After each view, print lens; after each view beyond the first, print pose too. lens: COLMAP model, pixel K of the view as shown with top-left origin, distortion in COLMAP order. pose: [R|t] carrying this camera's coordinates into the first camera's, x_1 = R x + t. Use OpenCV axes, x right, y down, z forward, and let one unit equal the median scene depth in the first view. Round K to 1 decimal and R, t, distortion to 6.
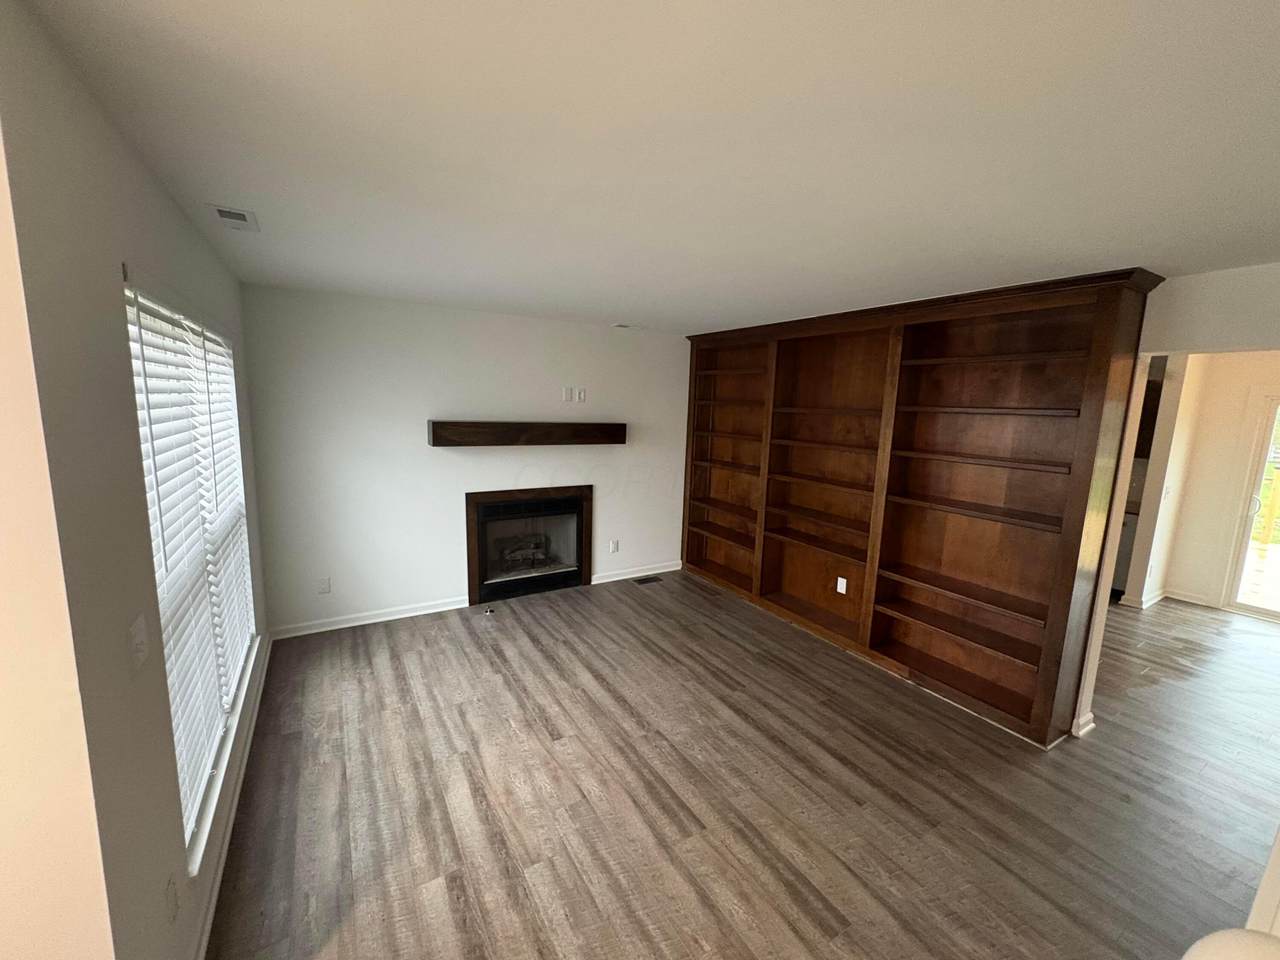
lens RADIAL K [[504.9, 0, 640.0], [0, 504.9, 480.0], [0, 0, 1]] dist [0.013362, -0.000022]
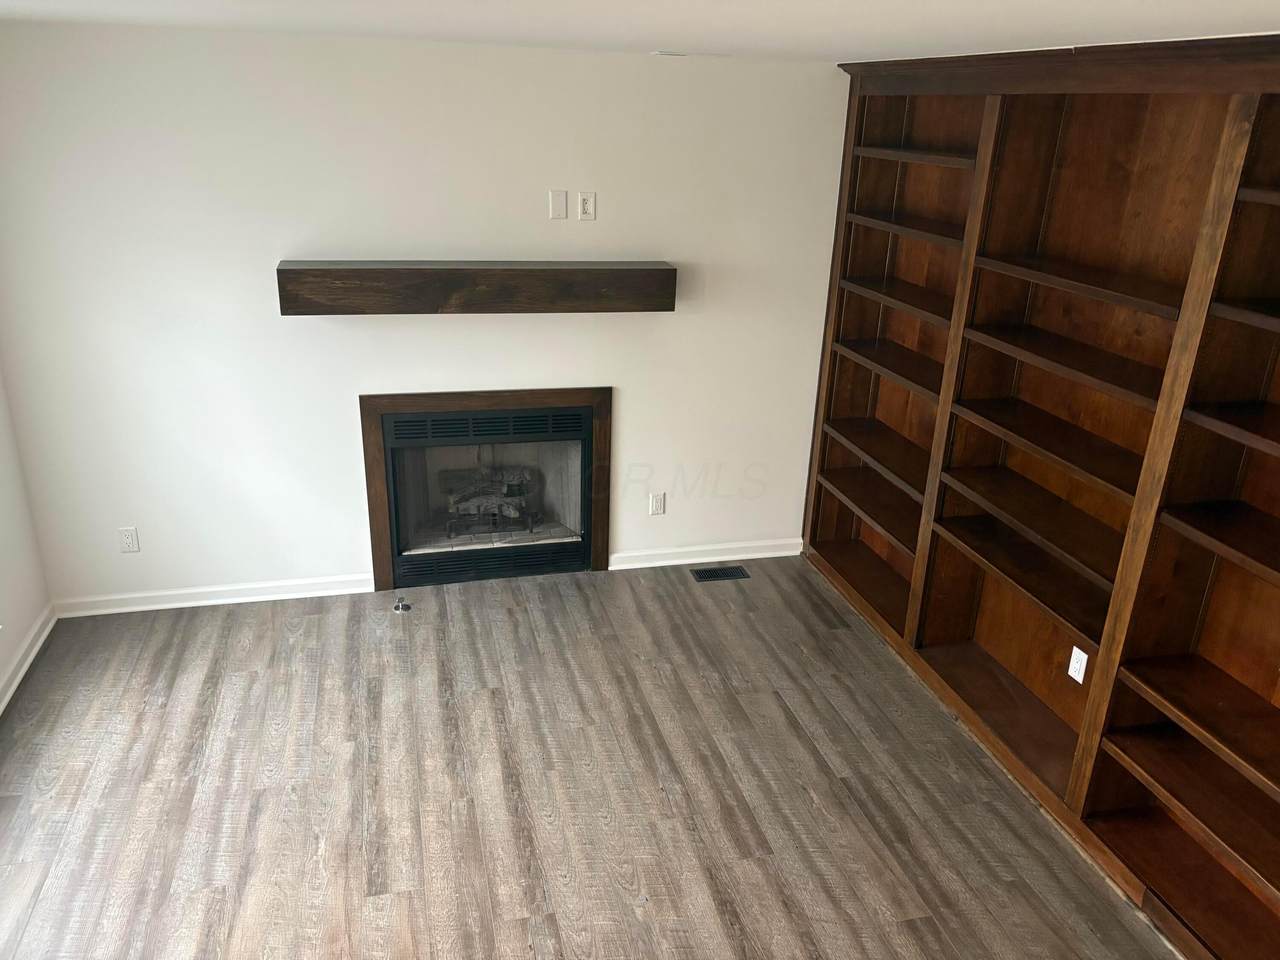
lens RADIAL K [[963.9, 0, 640.0], [0, 963.9, 480.0], [0, 0, 1]] dist [0.071450, -0.080572]
pose [[0.957824, 0.103978, -0.267884, 0.256690], [-0.046618, 0.976115, 0.212192, -0.133576], [0.283549, -0.190755, 0.939794, 0.096919]]
